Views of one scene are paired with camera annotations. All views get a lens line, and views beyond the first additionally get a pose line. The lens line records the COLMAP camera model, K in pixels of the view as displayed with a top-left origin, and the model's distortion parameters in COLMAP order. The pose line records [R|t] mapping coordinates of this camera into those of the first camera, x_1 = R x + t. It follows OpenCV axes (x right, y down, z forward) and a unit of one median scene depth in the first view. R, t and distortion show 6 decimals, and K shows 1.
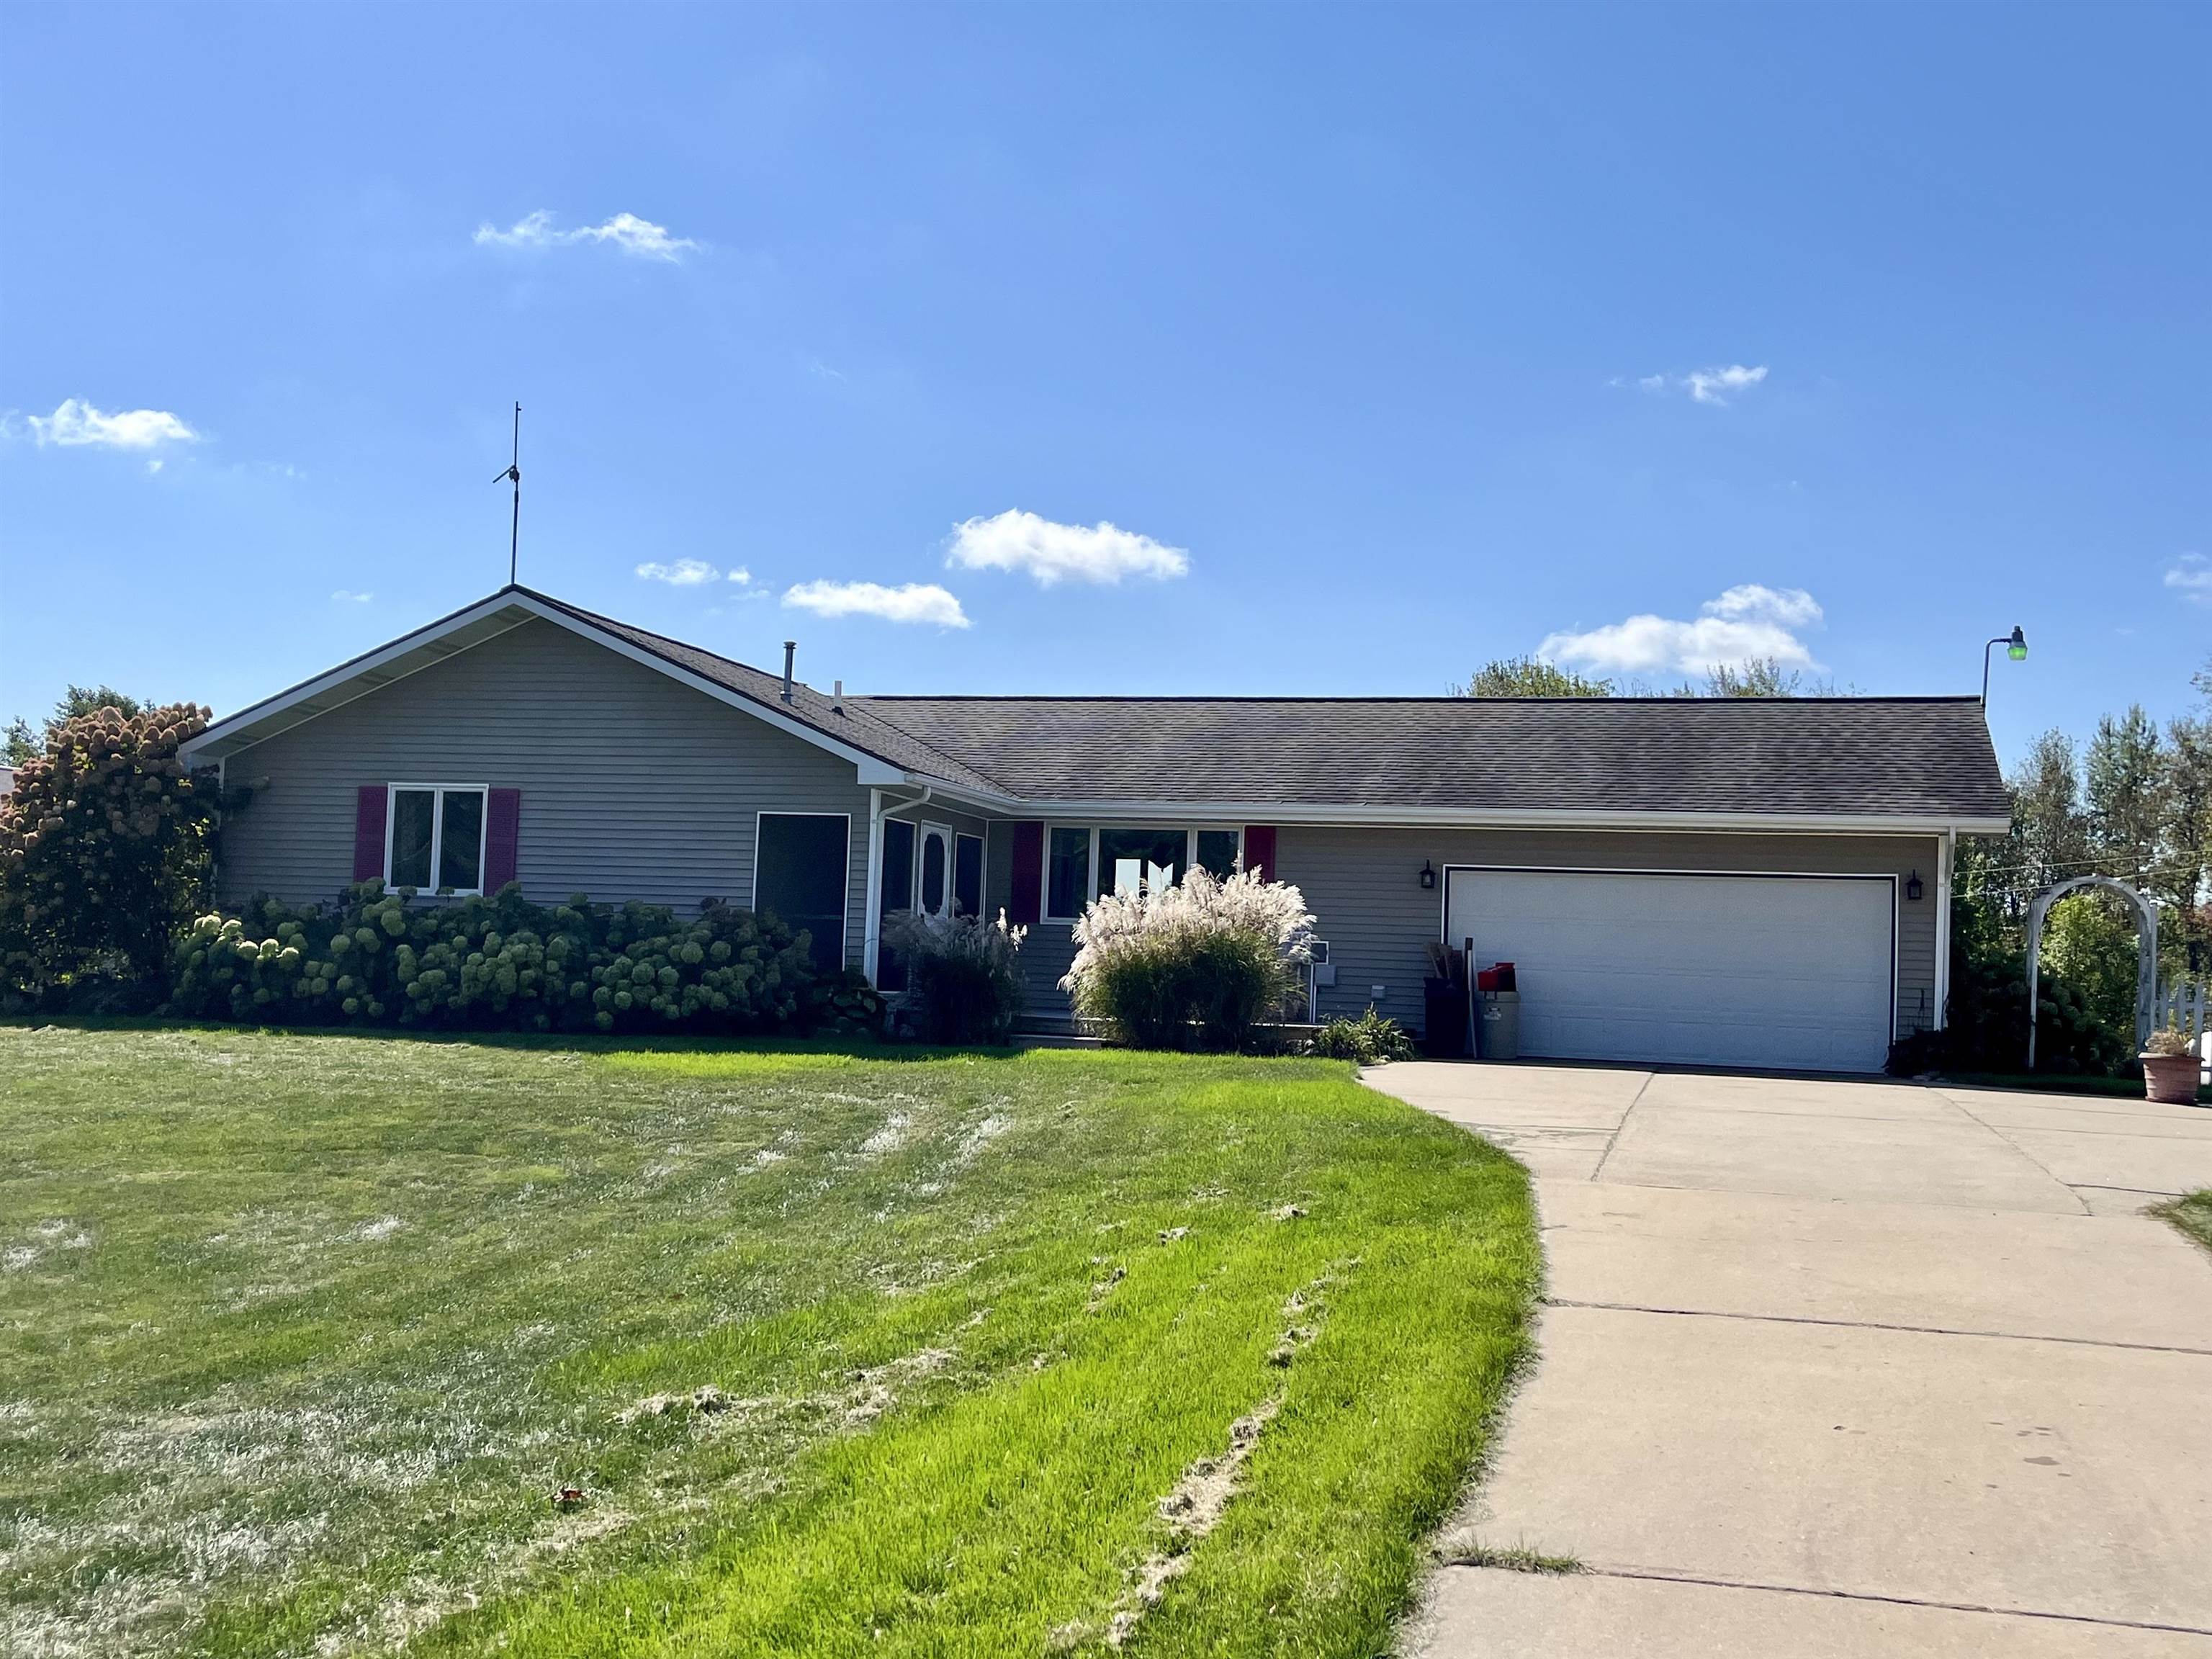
lens RADIAL K [[2304.1, 0, 1106.0], [0, 2304.1, 829.5], [0, 0, 1]] dist [0.008570, 0.004117]
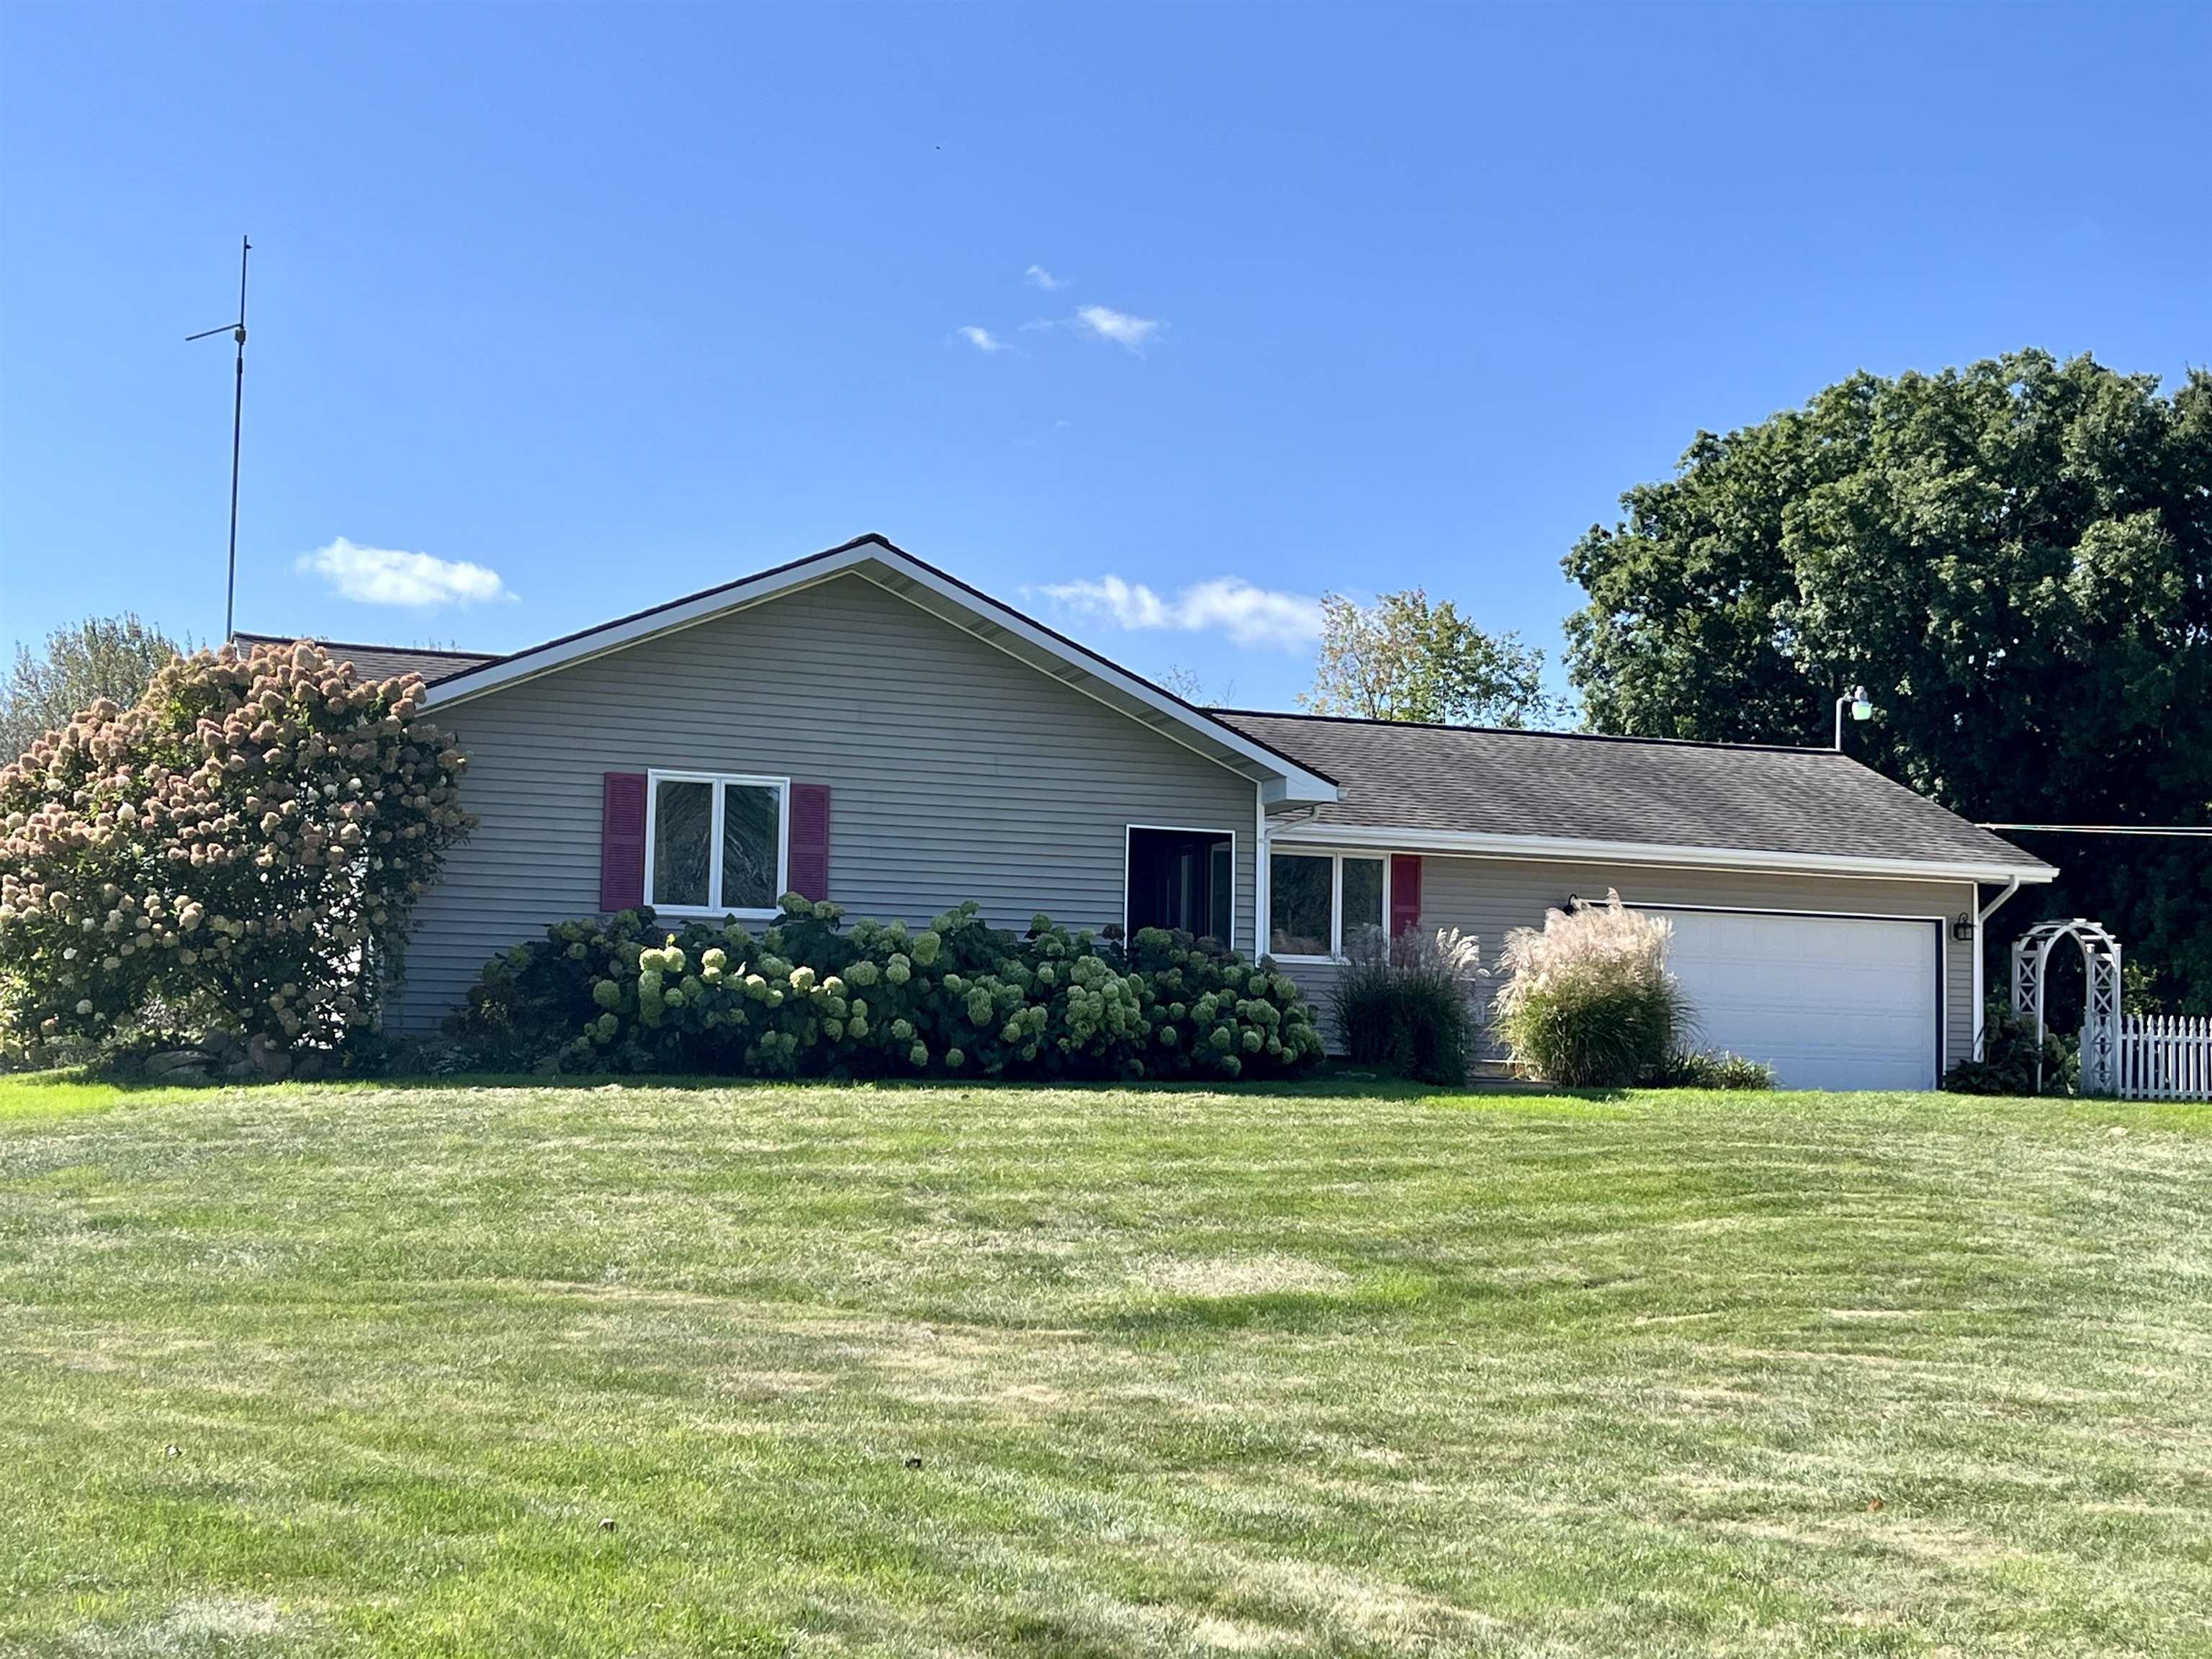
lens RADIAL K [[2882.5, 0, 1106.0], [0, 2882.5, 829.5], [0, 0, 1]] dist [0.115078, -0.061003]
pose [[0.807749, 0.031567, 0.588681, -0.769322], [-0.028643, 0.999488, -0.014294, 0.009400], [-0.588830, -0.005316, 0.808239, 0.127974]]
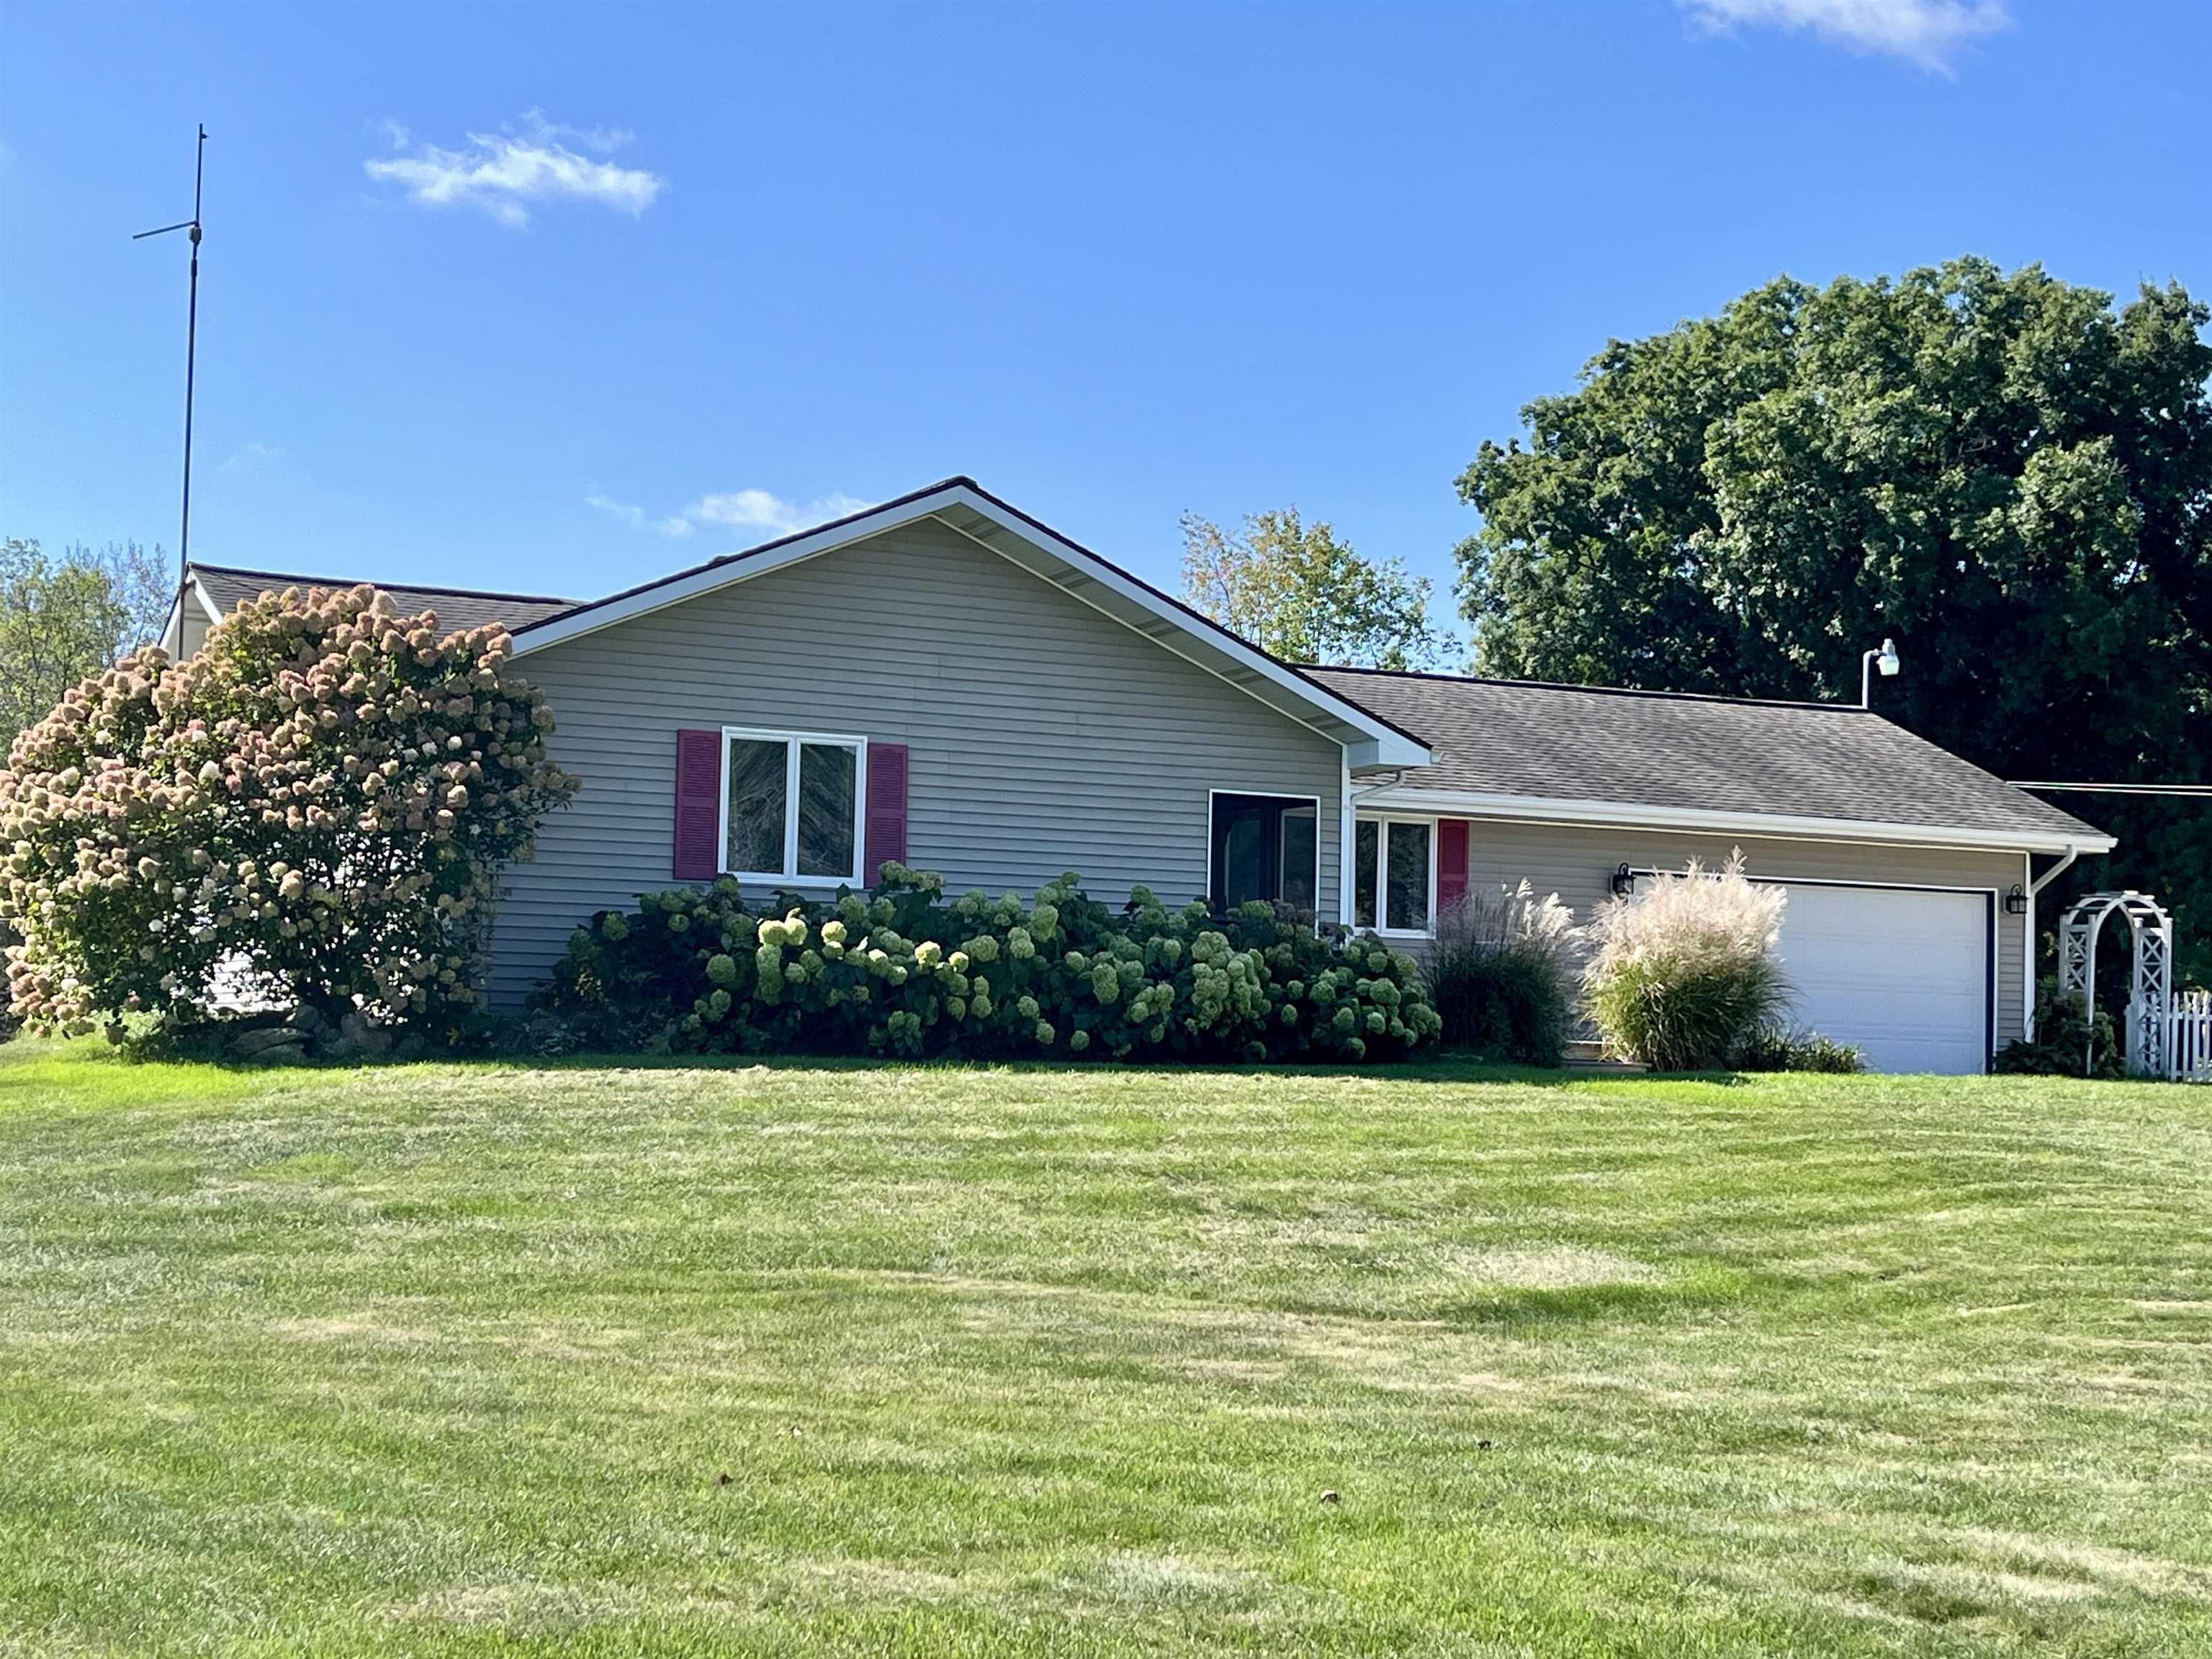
lens RADIAL K [[3278.2, 0, 1106.0], [0, 3278.2, 829.5], [0, 0, 1]] dist [0.123333, 0.045297]
pose [[0.761377, 0.027436, 0.647729, -0.896621], [-0.037721, 0.999286, 0.002012, 0.005267], [-0.647212, -0.025965, 0.761868, 0.143335]]
